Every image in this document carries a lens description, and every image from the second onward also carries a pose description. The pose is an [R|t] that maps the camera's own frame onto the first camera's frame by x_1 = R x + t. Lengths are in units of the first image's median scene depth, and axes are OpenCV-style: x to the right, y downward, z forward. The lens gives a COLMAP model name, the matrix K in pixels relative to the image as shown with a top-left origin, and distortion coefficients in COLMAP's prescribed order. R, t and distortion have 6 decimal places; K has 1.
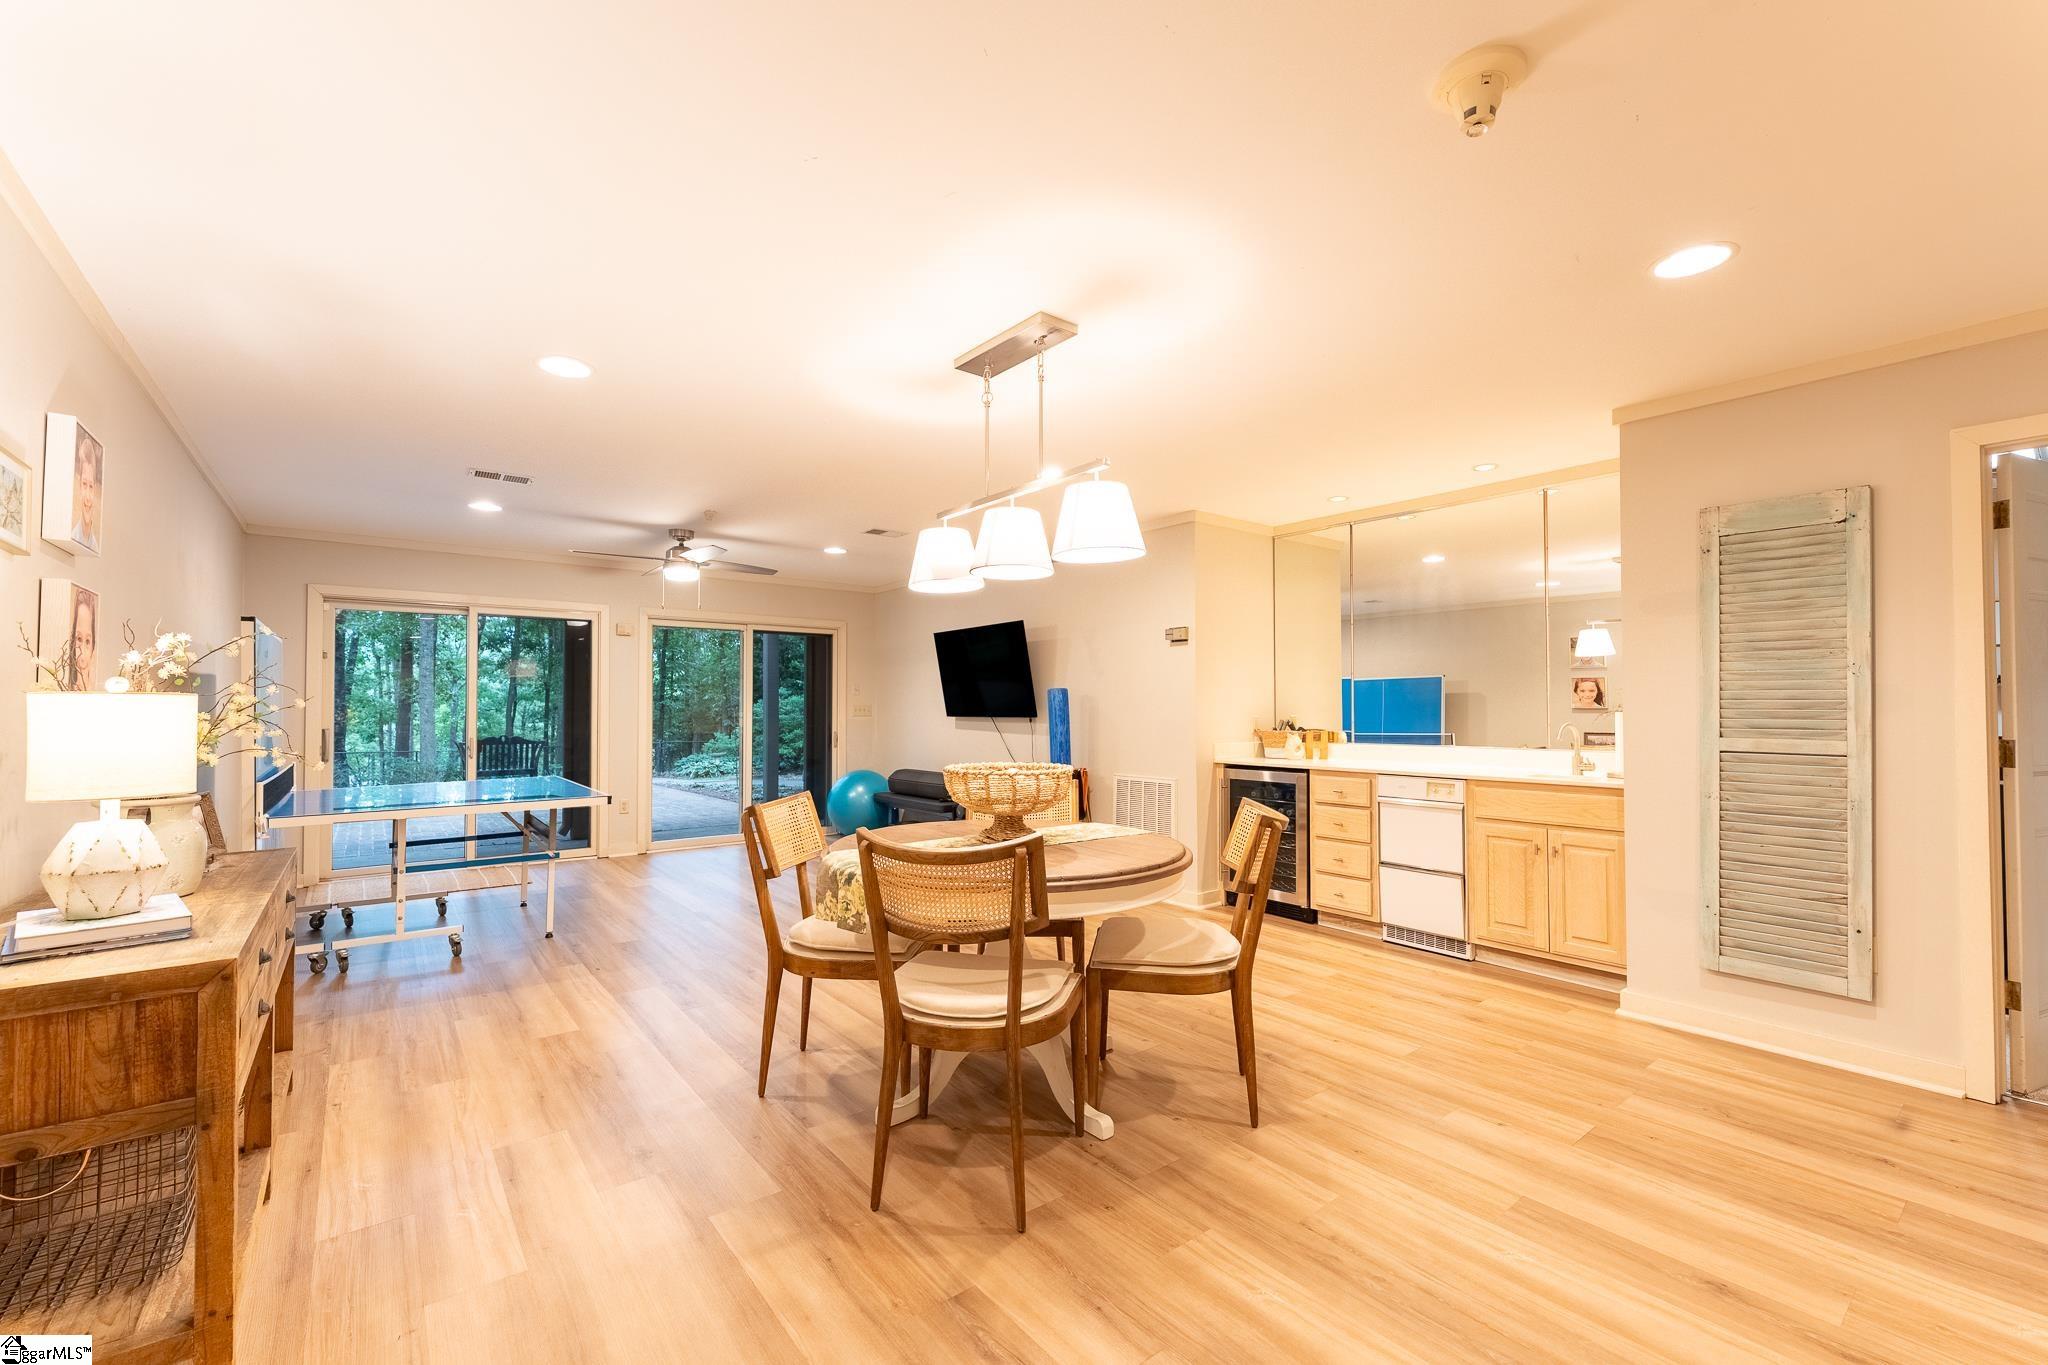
lens RADIAL K [[829.5, 0, 1026.7], [0, 829.5, 693.4], [0, 0, 1]] dist [0.001844, -0.000230]
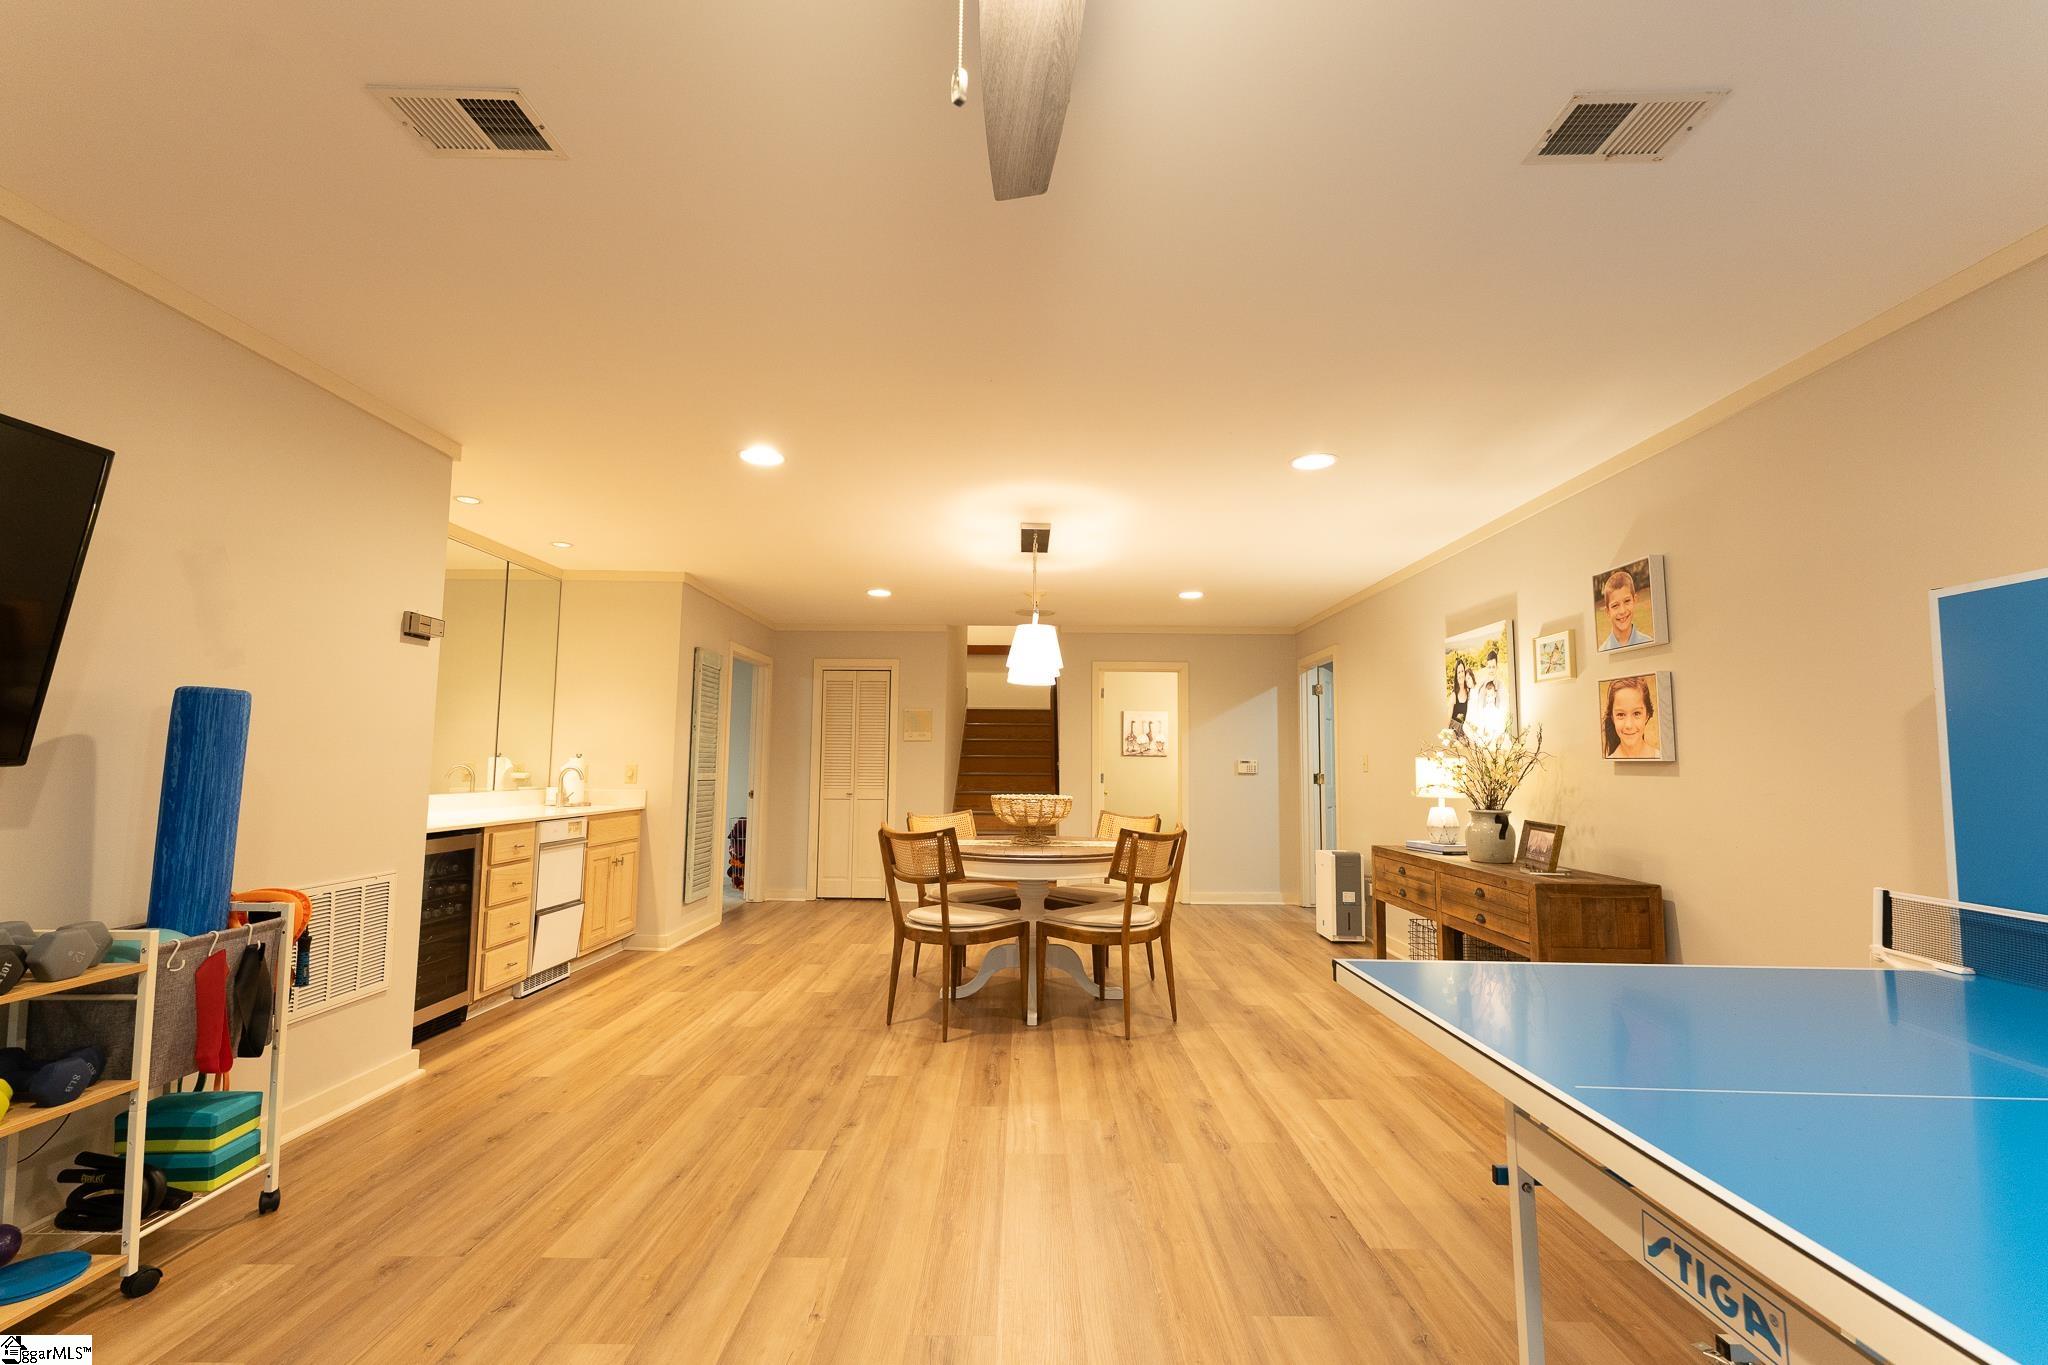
lens RADIAL K [[829.5, 0, 1026.2], [0, 829.5, 696.2], [0, 0, 1]] dist [0.001844, -0.000230]
pose [[-0.776403, 0.046045, 0.628553, -0.871374], [-0.024755, 0.994330, -0.103418, 0.050966], [-0.629751, -0.095854, -0.770860, 1.922016]]
